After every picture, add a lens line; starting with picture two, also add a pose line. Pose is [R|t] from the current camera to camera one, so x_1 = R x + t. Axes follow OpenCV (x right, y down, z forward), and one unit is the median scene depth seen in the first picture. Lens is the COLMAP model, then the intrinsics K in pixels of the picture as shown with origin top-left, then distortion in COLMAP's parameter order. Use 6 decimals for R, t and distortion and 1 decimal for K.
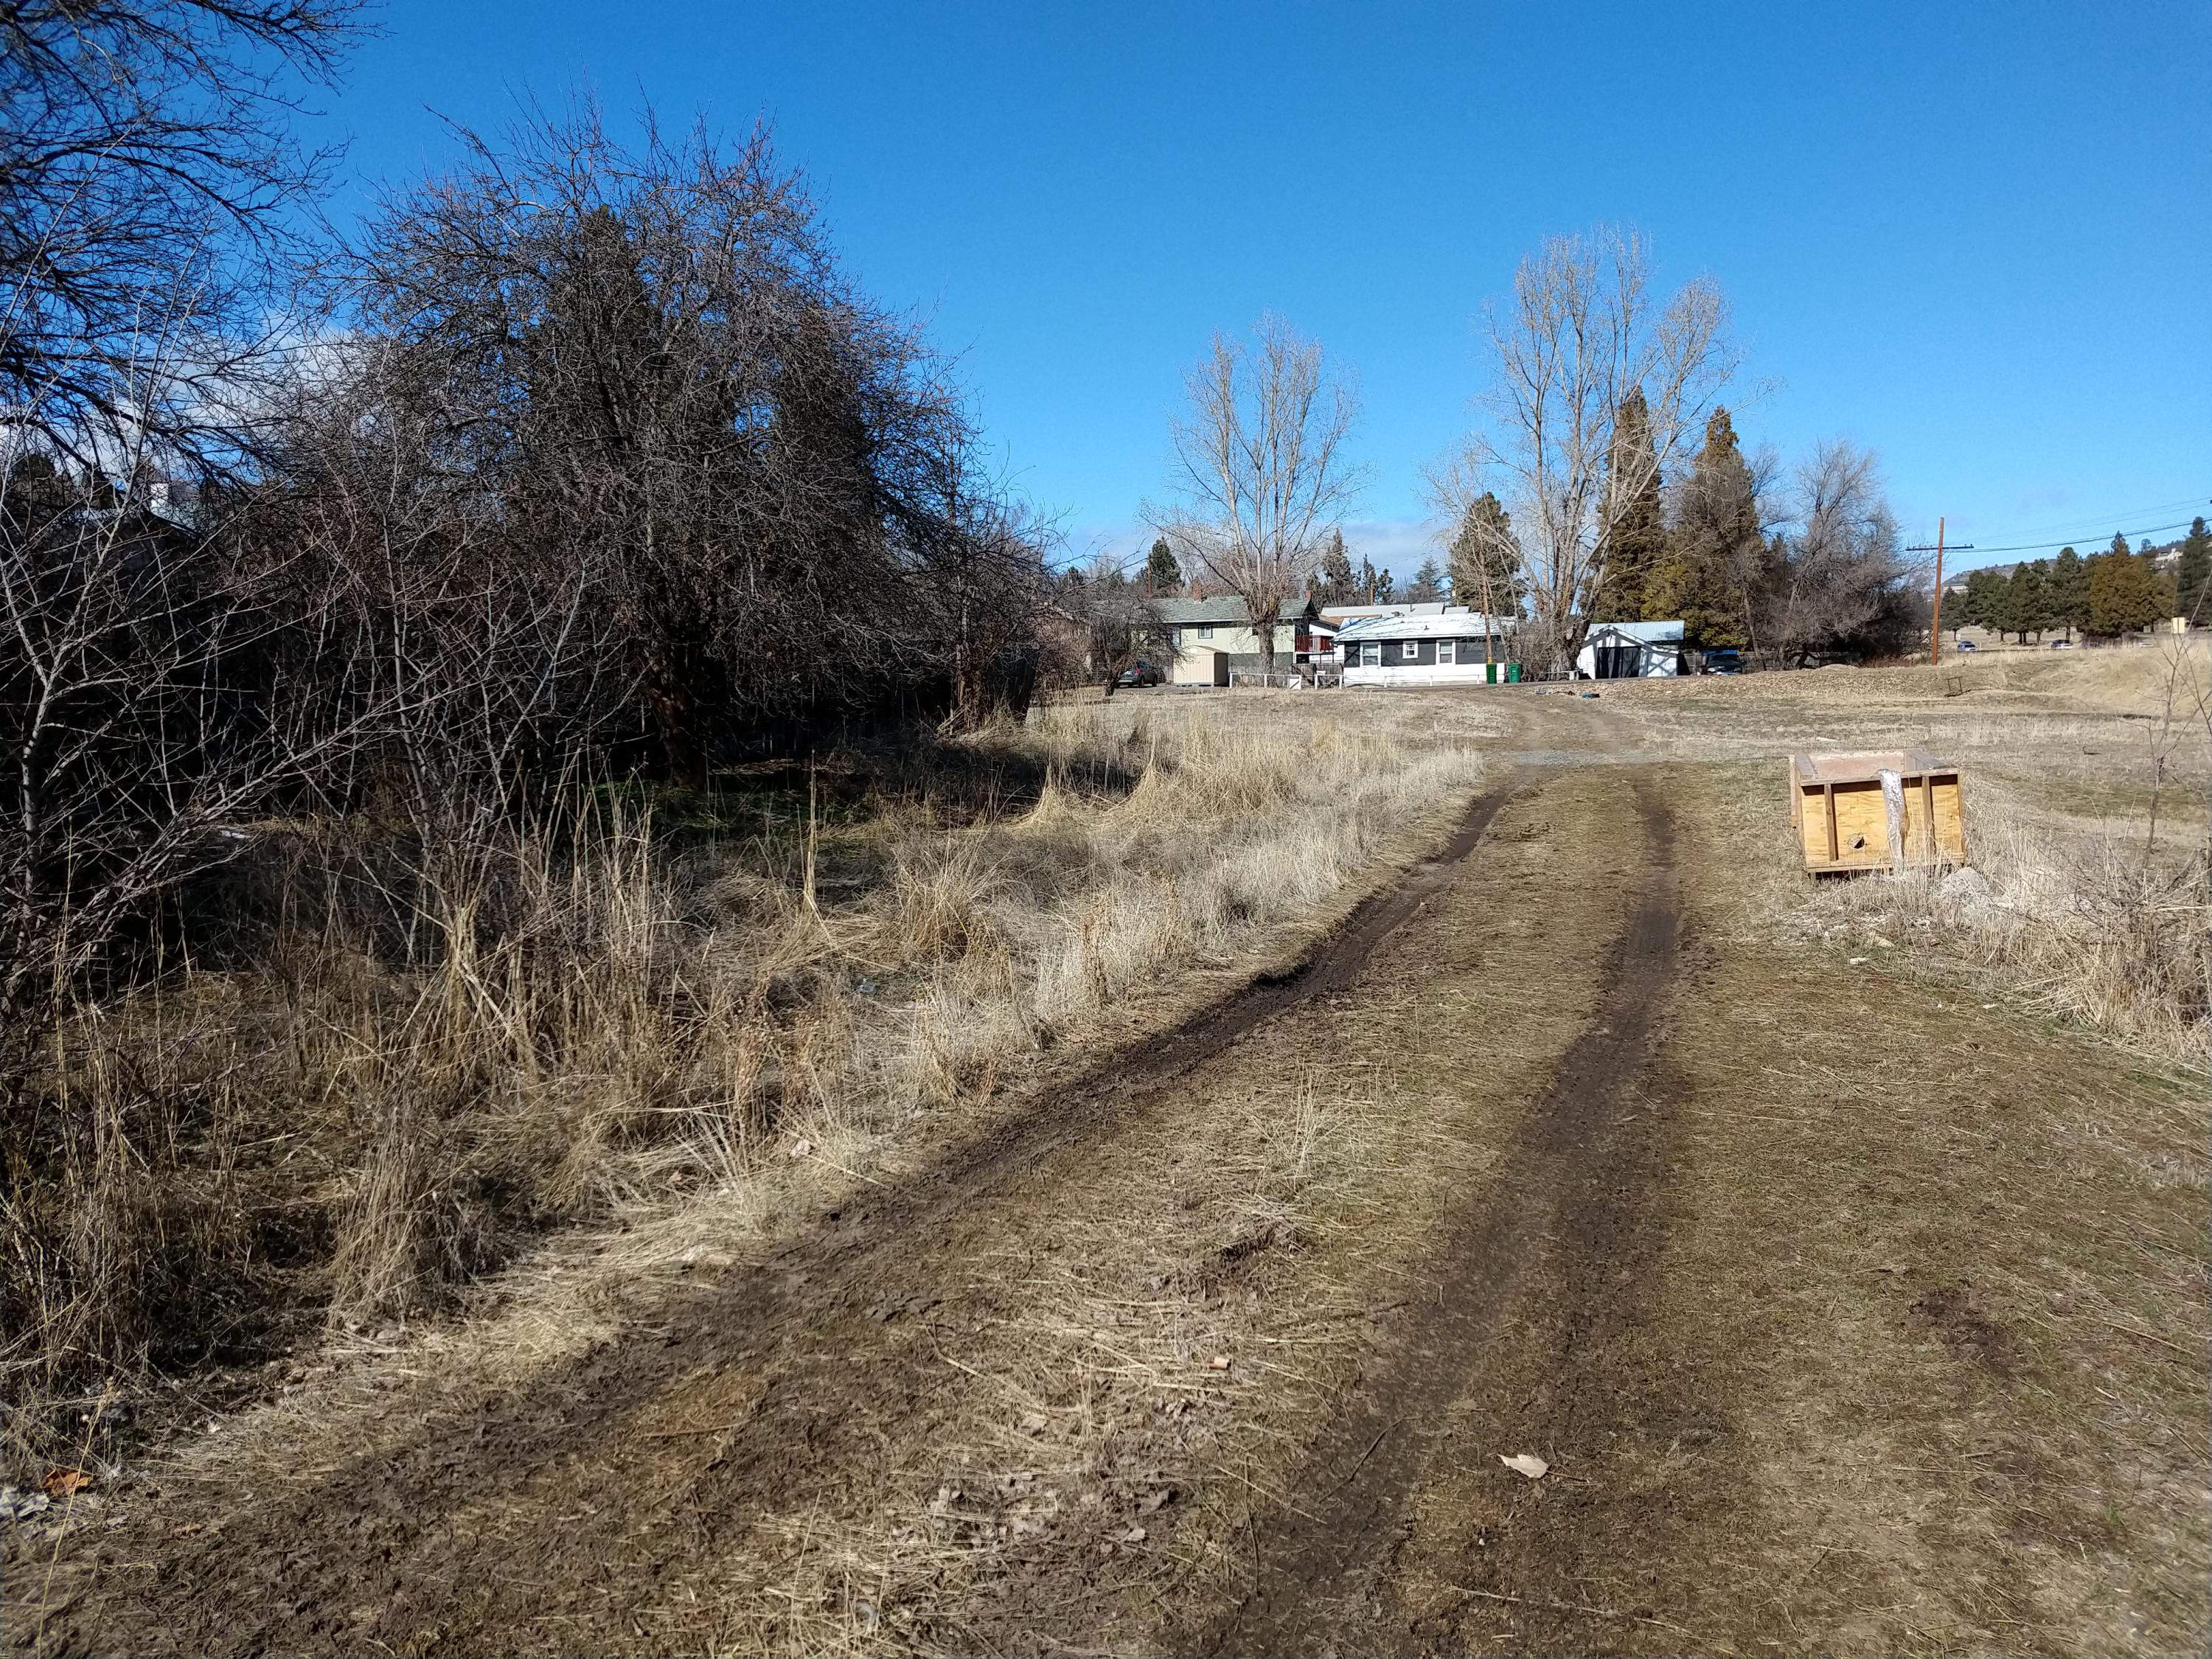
lens RADIAL K [[1639.9, 0, 1106.0], [0, 1639.9, 829.5], [0, 0, 1]] dist [0.178339, -0.249222]
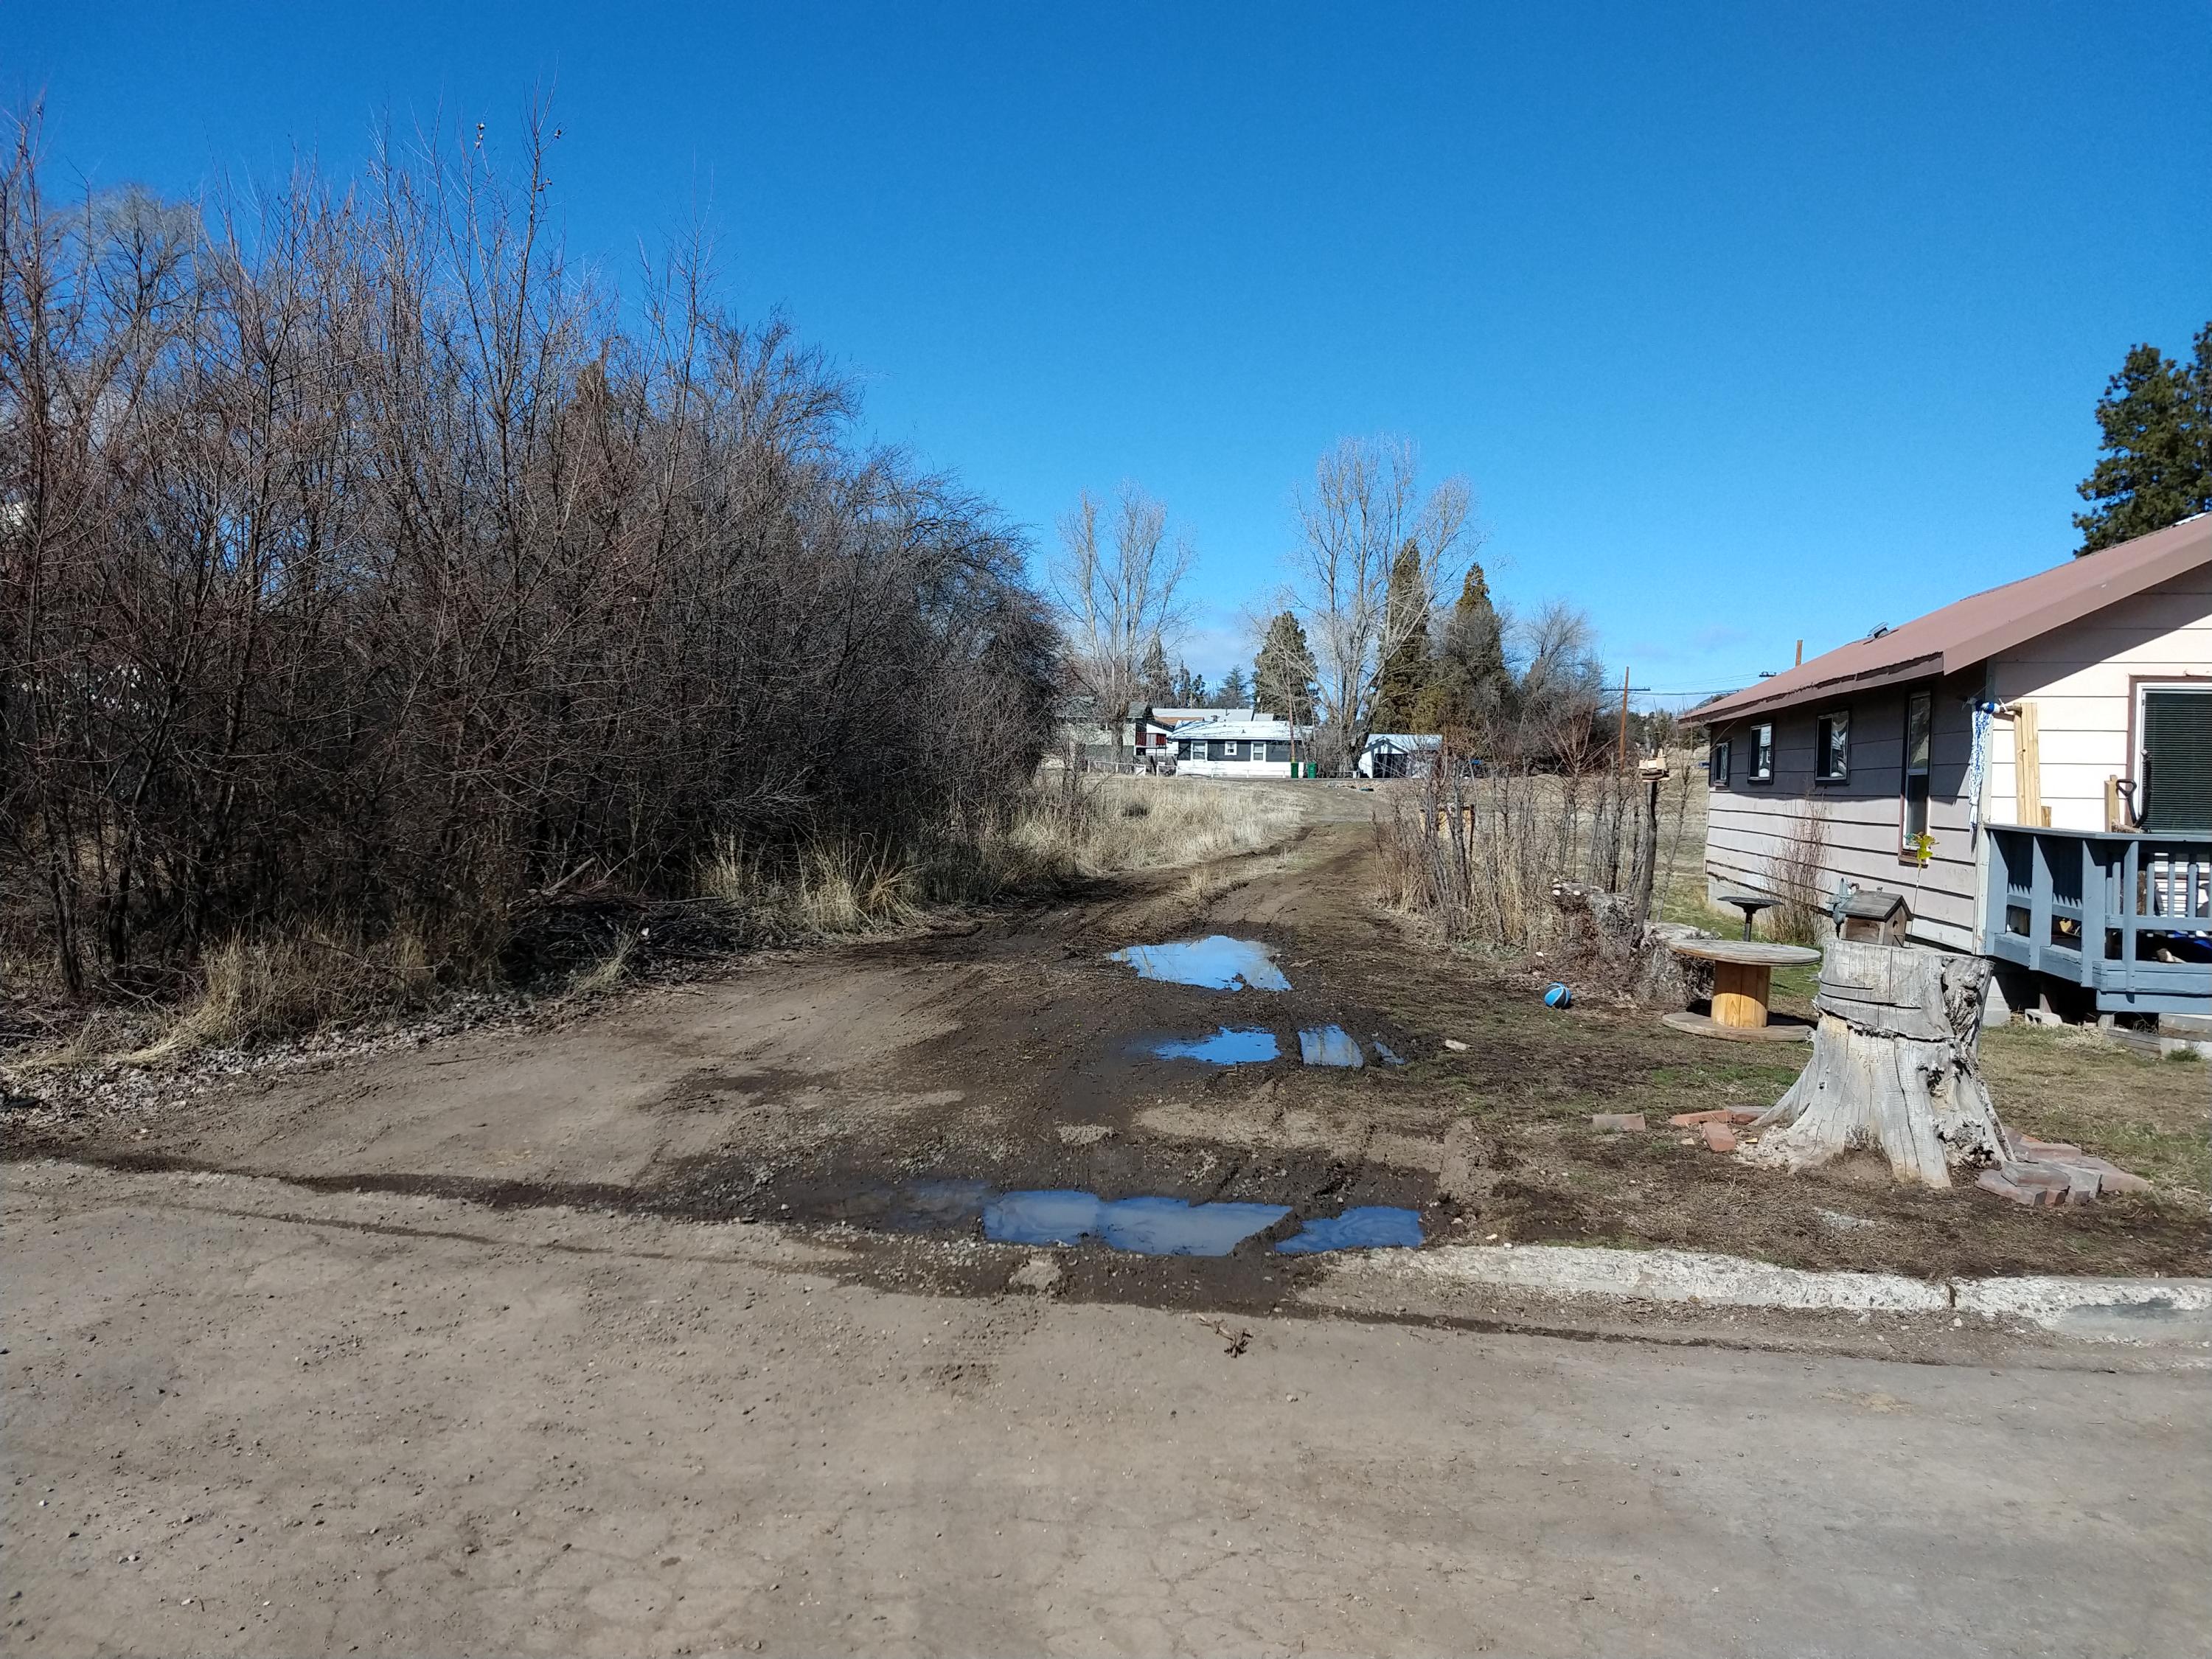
lens RADIAL K [[1639.9, 0, 1106.0], [0, 1639.9, 829.5], [0, 0, 1]] dist [0.178339, -0.249222]
pose [[0.992007, 0.035515, 0.121081, -0.056777], [-0.029179, 0.998130, -0.053710, 0.021500], [-0.122762, 0.049747, 0.991189, -0.212621]]
